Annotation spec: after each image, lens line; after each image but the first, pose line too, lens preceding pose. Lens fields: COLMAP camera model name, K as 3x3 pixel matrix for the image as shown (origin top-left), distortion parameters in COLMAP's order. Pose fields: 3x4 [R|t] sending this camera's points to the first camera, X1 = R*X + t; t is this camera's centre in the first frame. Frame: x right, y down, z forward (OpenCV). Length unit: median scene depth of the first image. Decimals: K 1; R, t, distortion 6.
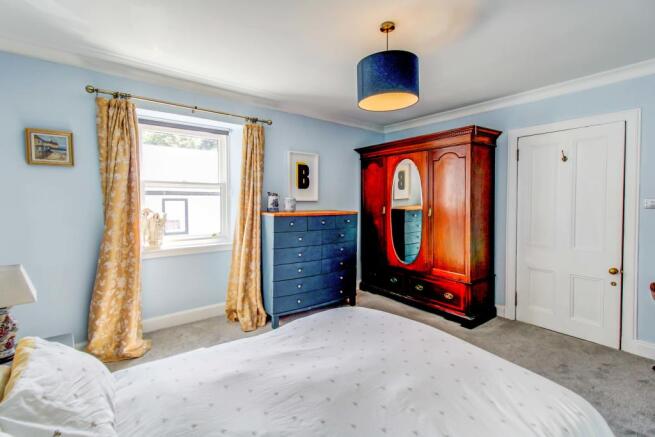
lens RADIAL K [[296.3, 0, 328.4], [0, 296.3, 204.5], [0, 0, 1]] dist [0.000902, -0.000160]
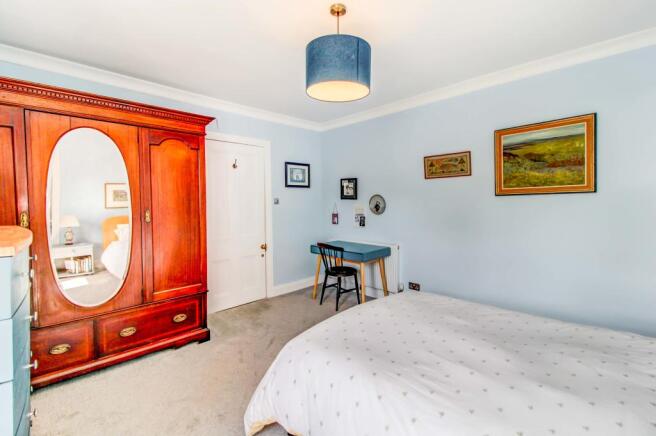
lens RADIAL K [[296.7, 0, 328.9], [0, 296.7, 204.0], [0, 0, 1]] dist [0.000902, -0.000160]
pose [[-0.122859, -0.011410, 0.992359, -0.721229], [0.016208, 0.999777, 0.013502, -0.007890], [-0.992292, 0.017743, -0.122647, 1.122517]]
